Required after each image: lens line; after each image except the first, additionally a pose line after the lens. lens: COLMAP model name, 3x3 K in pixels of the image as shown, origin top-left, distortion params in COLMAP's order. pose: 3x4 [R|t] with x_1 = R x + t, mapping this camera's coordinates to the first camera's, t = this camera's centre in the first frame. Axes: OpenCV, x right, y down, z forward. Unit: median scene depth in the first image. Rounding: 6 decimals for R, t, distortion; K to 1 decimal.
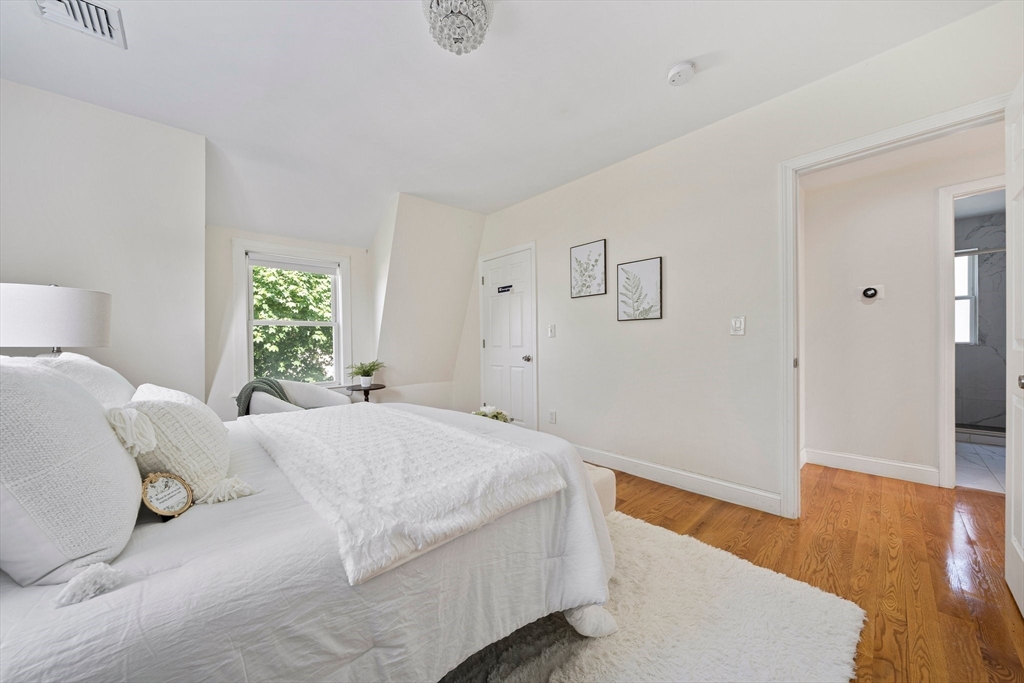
lens RADIAL K [[354.9, 0, 510.9], [0, 354.9, 344.6], [0, 0, 1]] dist [-0.004164, -0.000641]
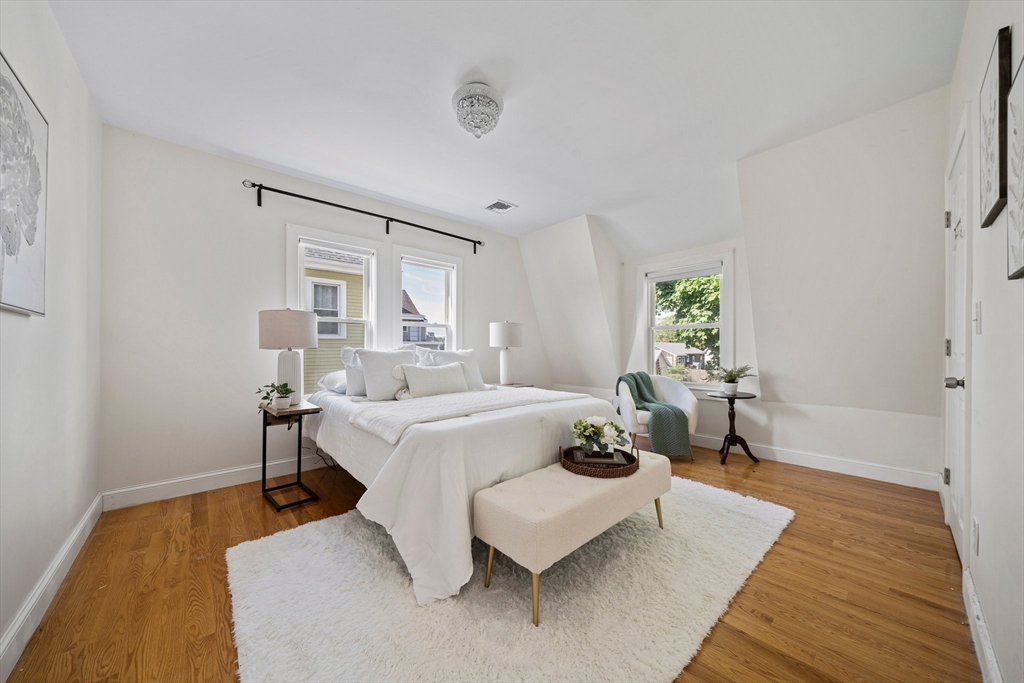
lens RADIAL K [[354.9, 0, 511.2], [0, 354.9, 343.8], [0, 0, 1]] dist [-0.004164, -0.000641]
pose [[-0.013945, 0.005042, -0.999890, 0.482794], [-0.002235, 0.999985, 0.005074, -0.010797], [0.999900, 0.002306, -0.013934, 0.457332]]
